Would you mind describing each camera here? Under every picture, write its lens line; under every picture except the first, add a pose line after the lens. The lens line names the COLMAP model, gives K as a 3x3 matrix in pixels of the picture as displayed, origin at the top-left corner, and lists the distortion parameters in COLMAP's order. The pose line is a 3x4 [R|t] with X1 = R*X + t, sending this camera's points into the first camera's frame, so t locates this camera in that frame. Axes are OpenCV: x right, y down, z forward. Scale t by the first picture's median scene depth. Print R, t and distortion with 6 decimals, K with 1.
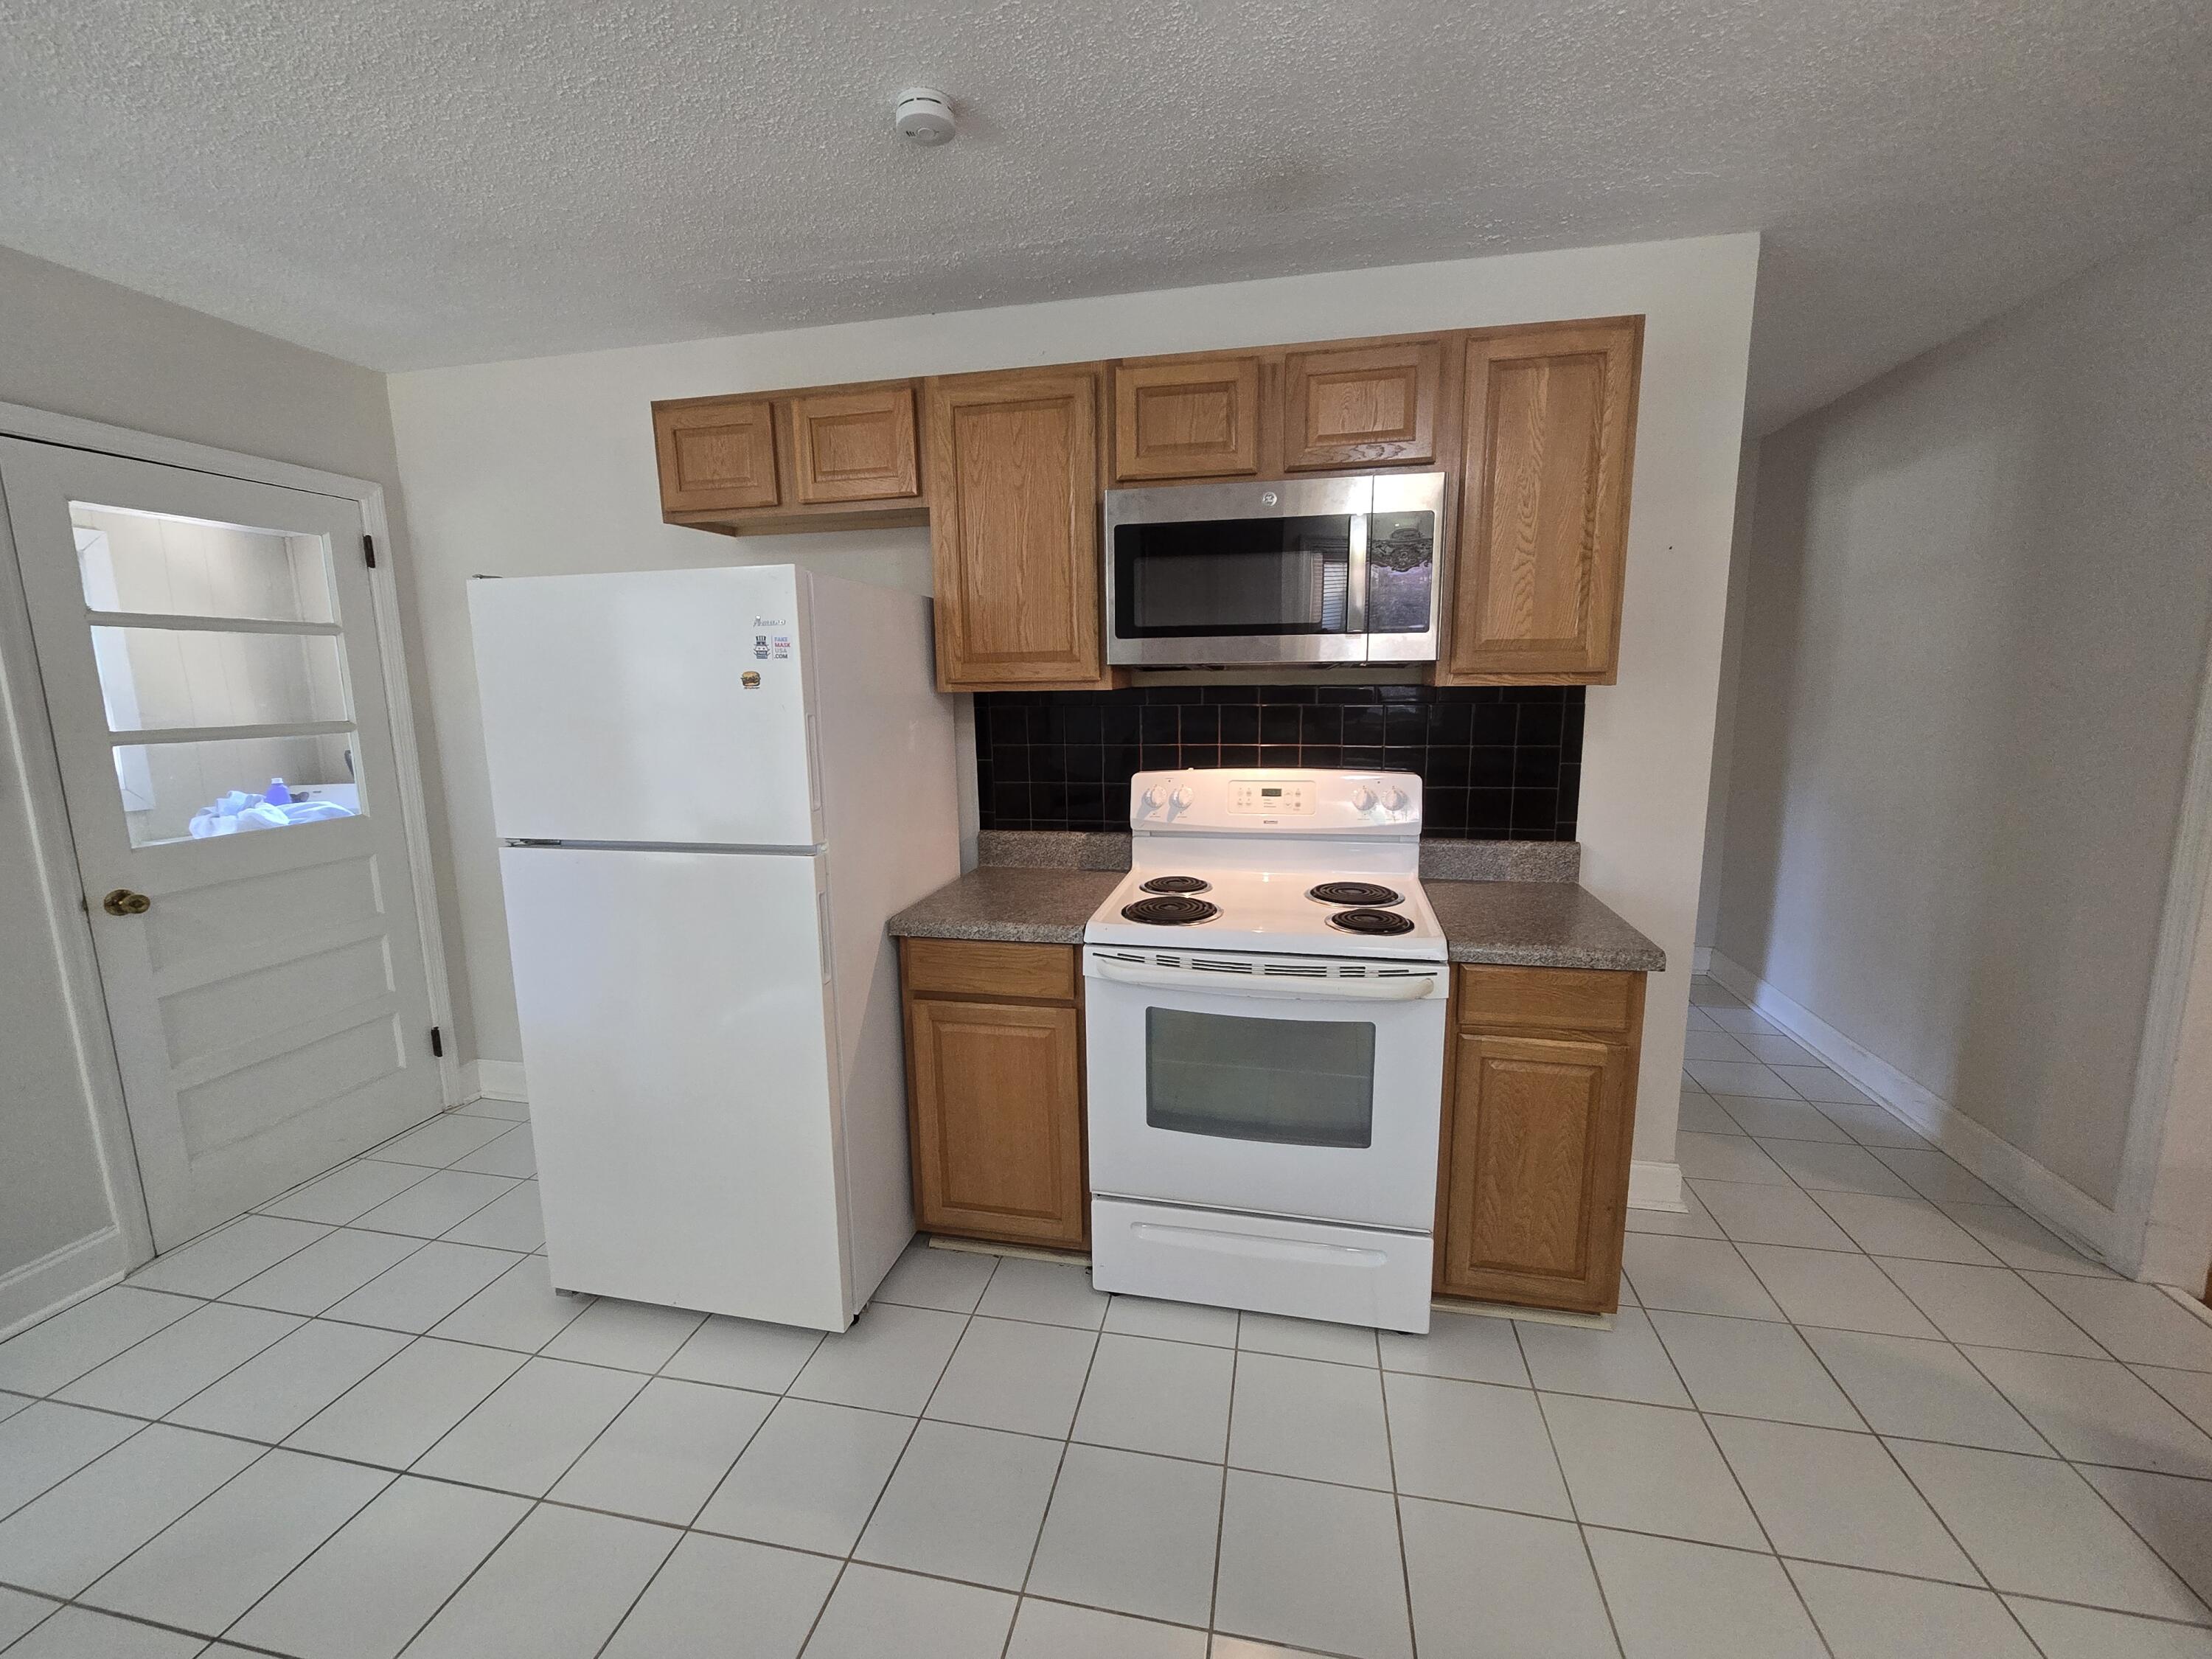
lens RADIAL K [[910.7, 0, 1109.0], [0, 910.7, 825.7], [0, 0, 1]] dist [-0.003582, 0.001738]
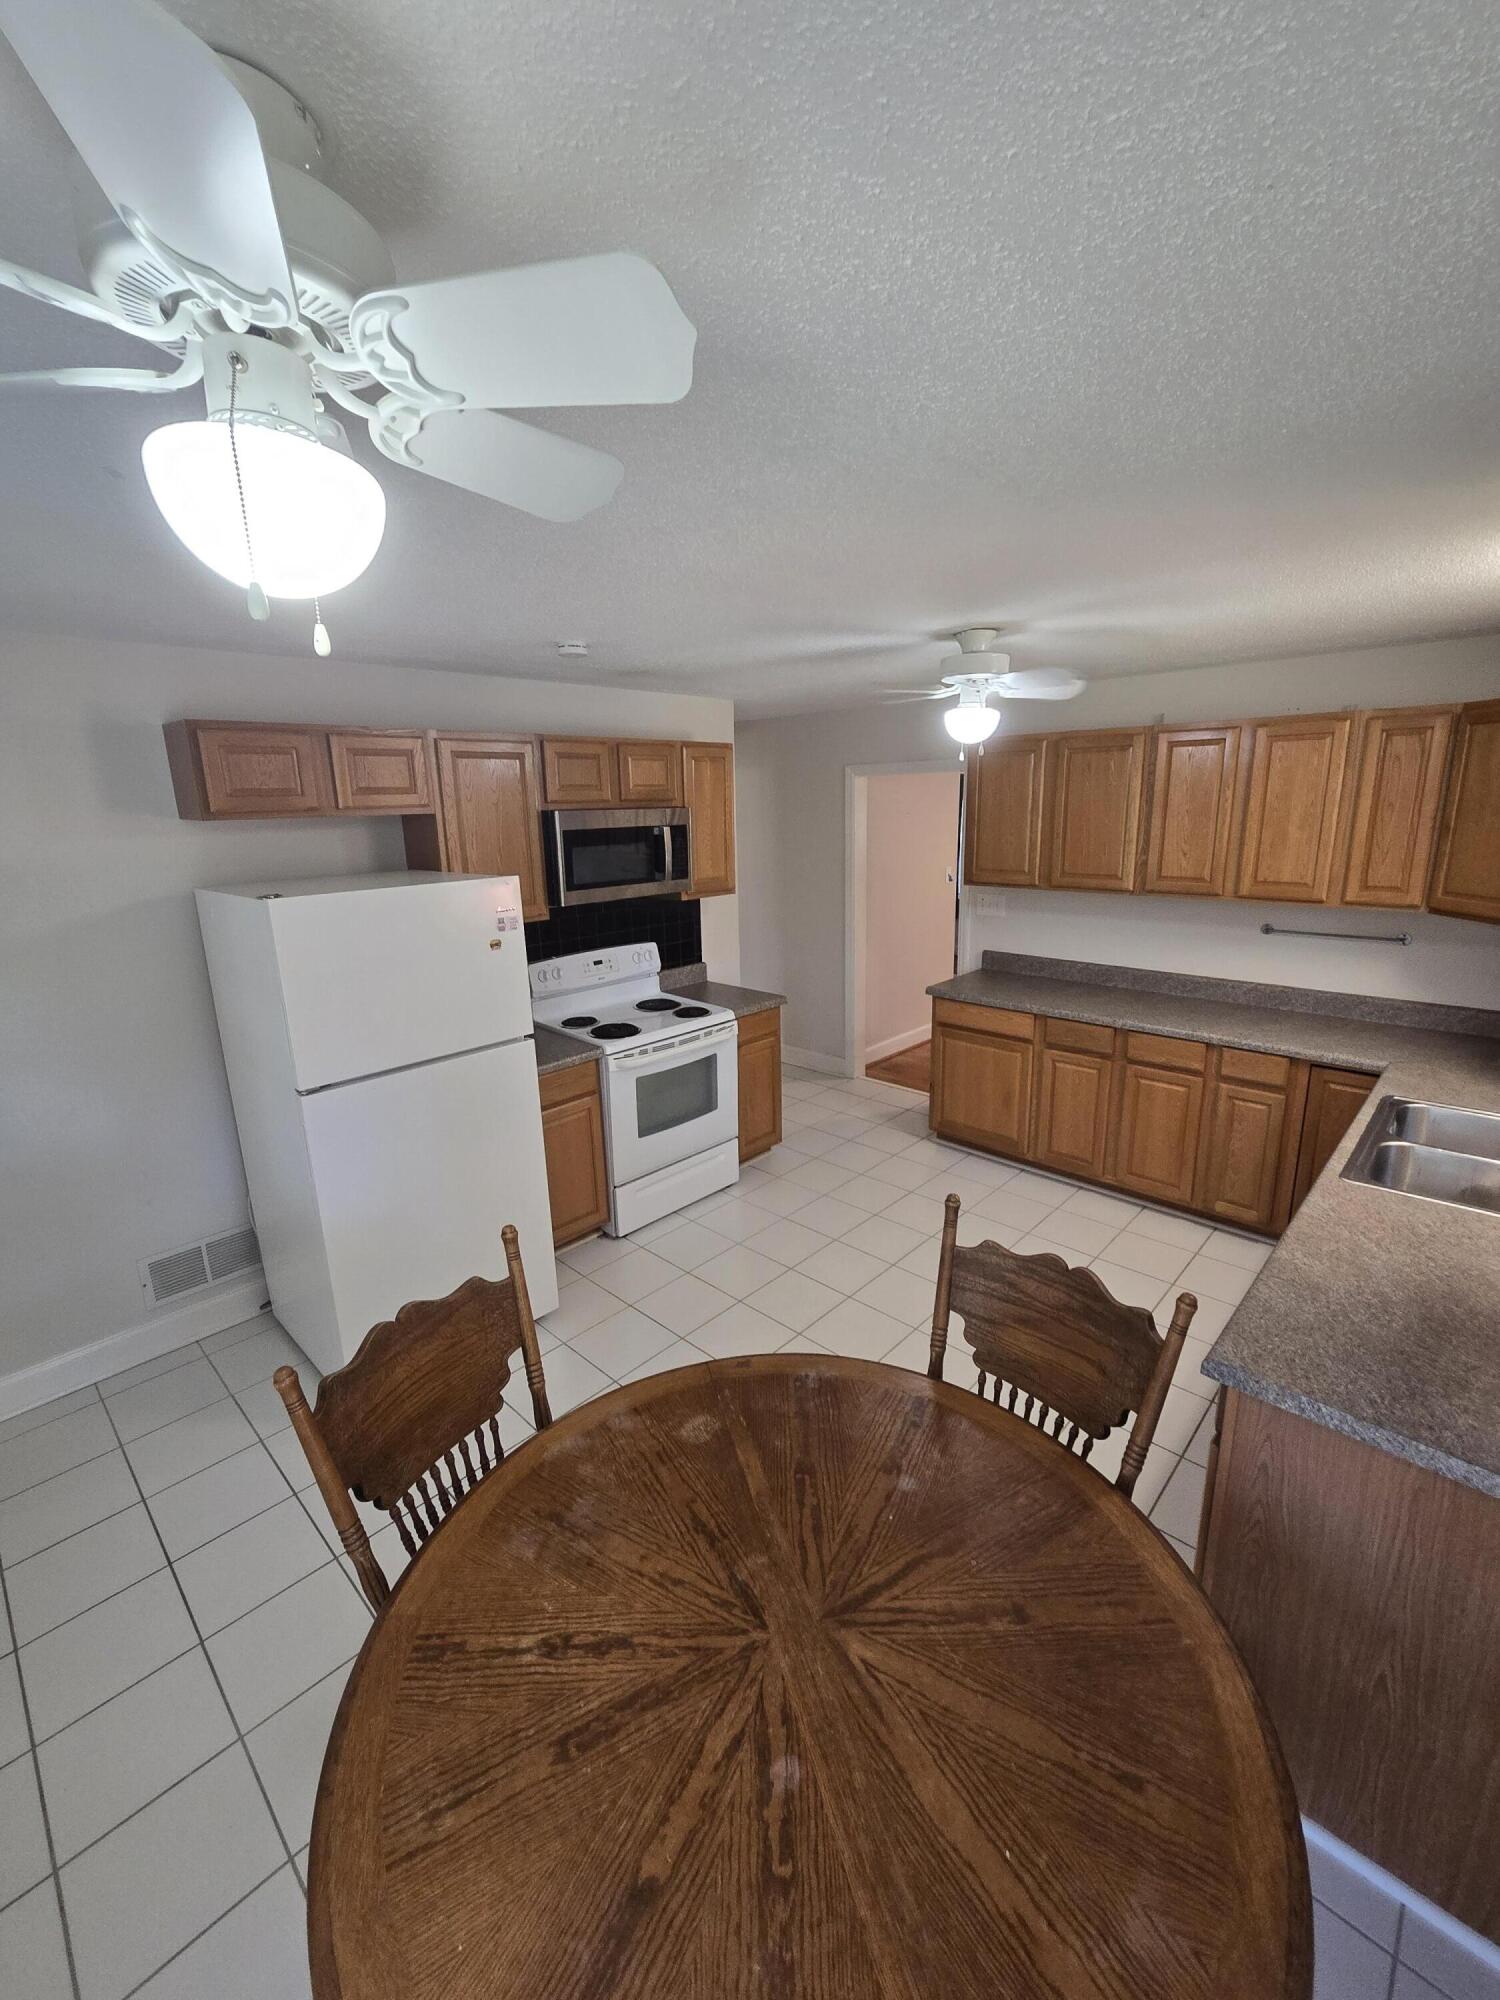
lens RADIAL K [[823.4, 0, 751.9], [0, 823.4, 994.0], [0, 0, 1]] dist [-0.003582, 0.001738]
pose [[0.526932, -0.193884, 0.827497, -1.284001], [0.150441, 0.979535, 0.133709, -0.183287], [-0.836487, 0.054034, 0.545317, -0.199614]]
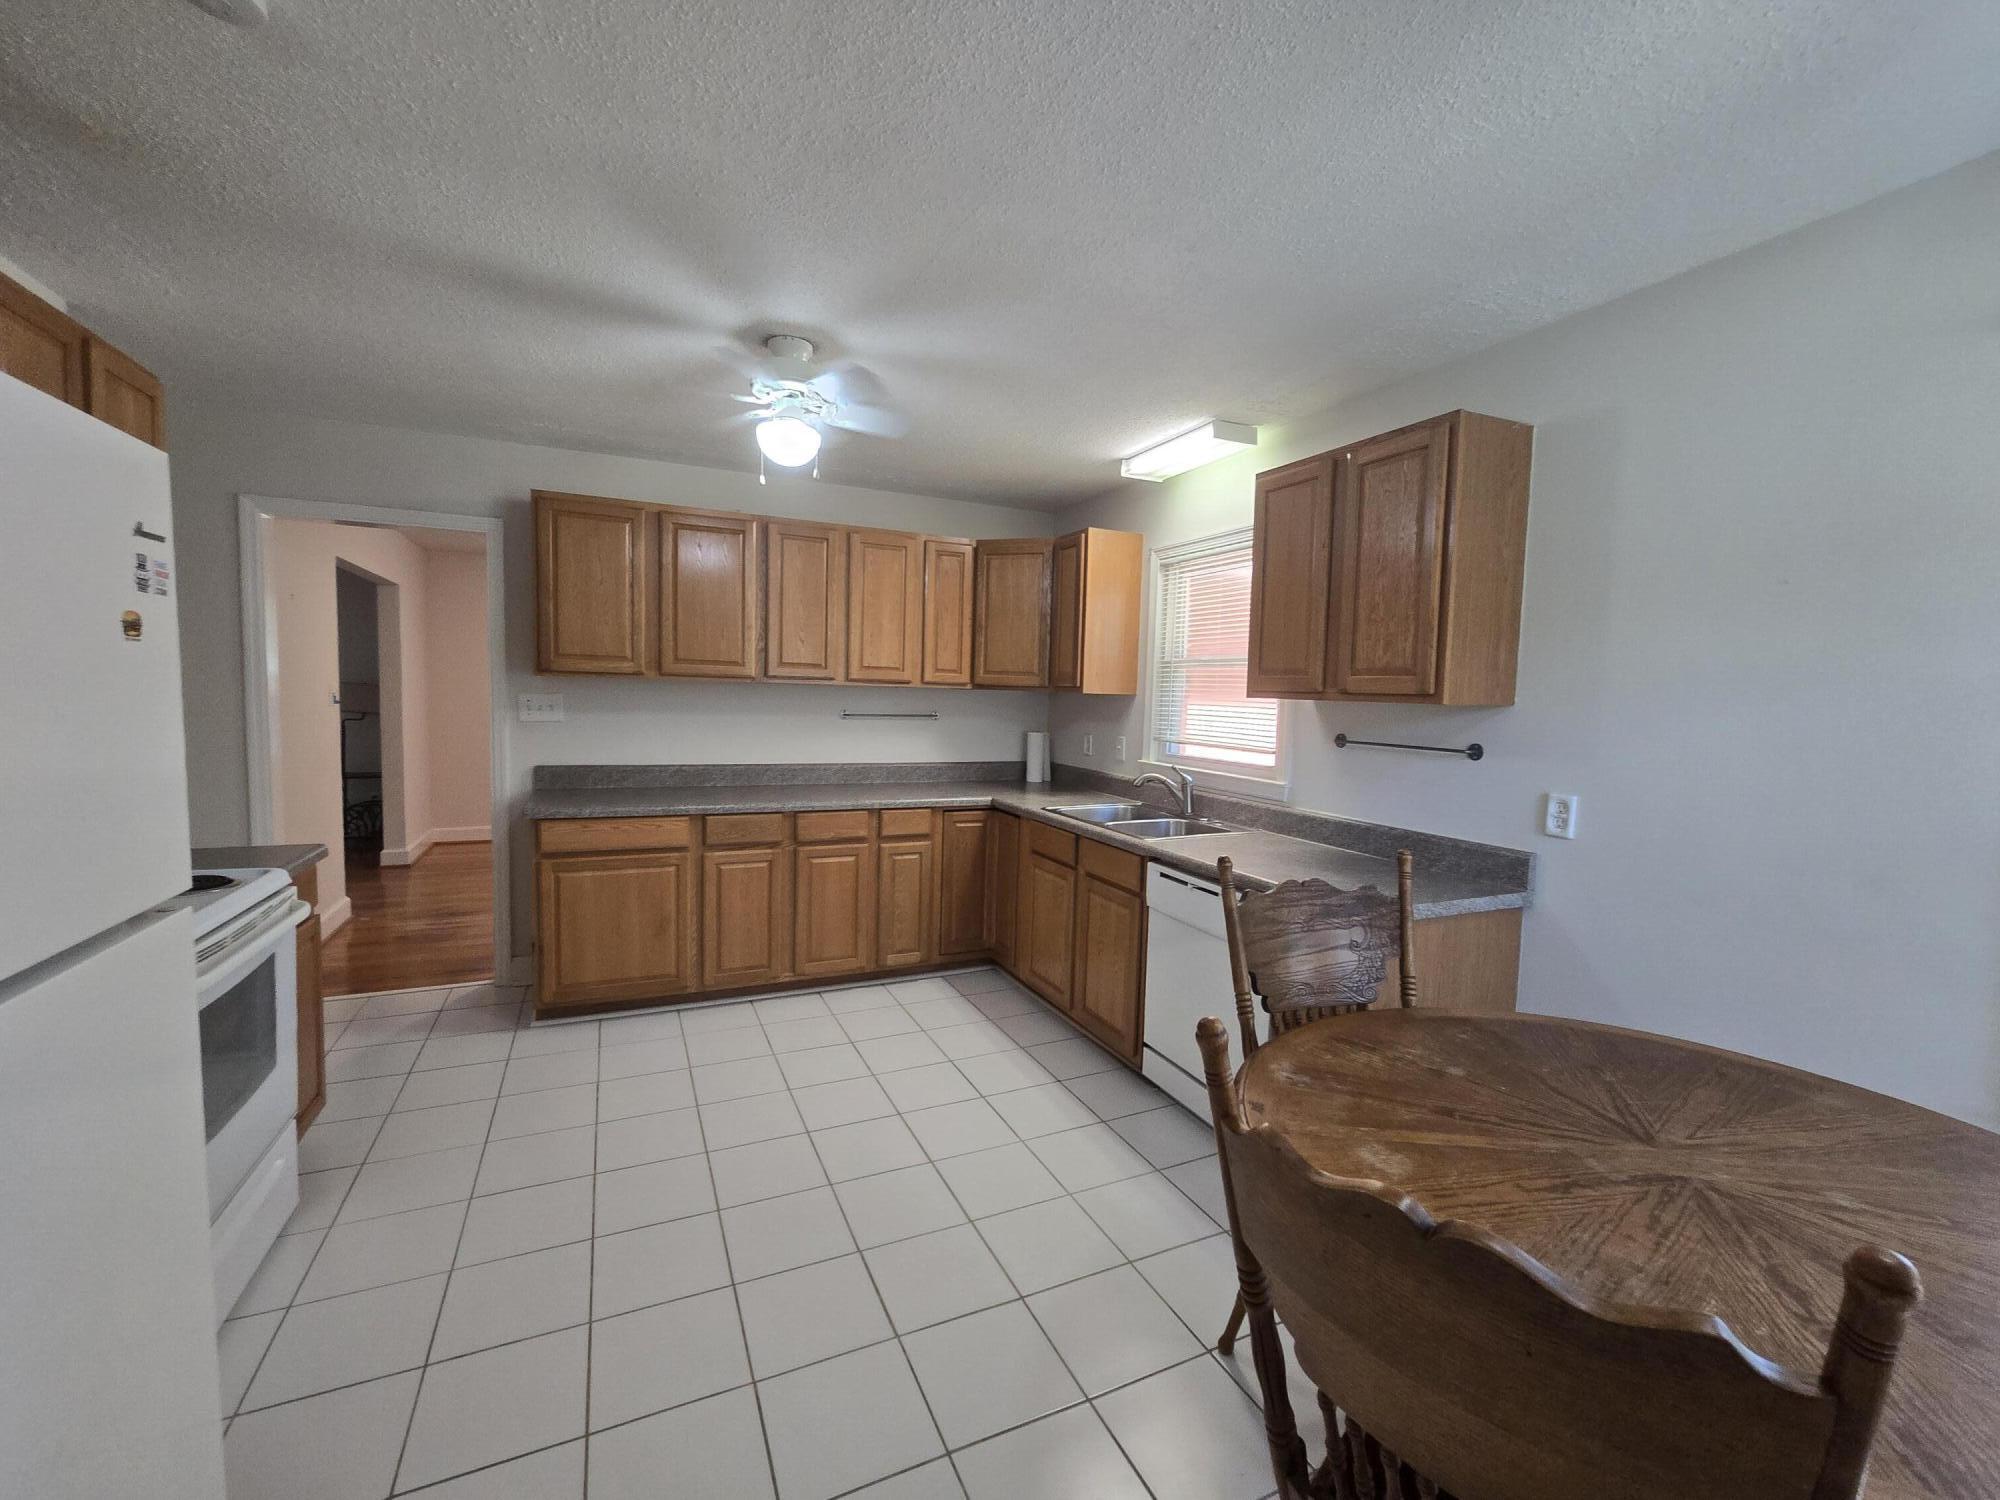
lens RADIAL K [[823.4, 0, 1009.4], [0, 823.4, 749.5], [0, 0, 1]] dist [-0.003582, 0.001738]
pose [[-0.599723, -0.061441, 0.797846, -1.039245], [0.105939, 0.982175, 0.155268, -0.094924], [-0.793164, 0.177641, -0.582524, 0.792213]]
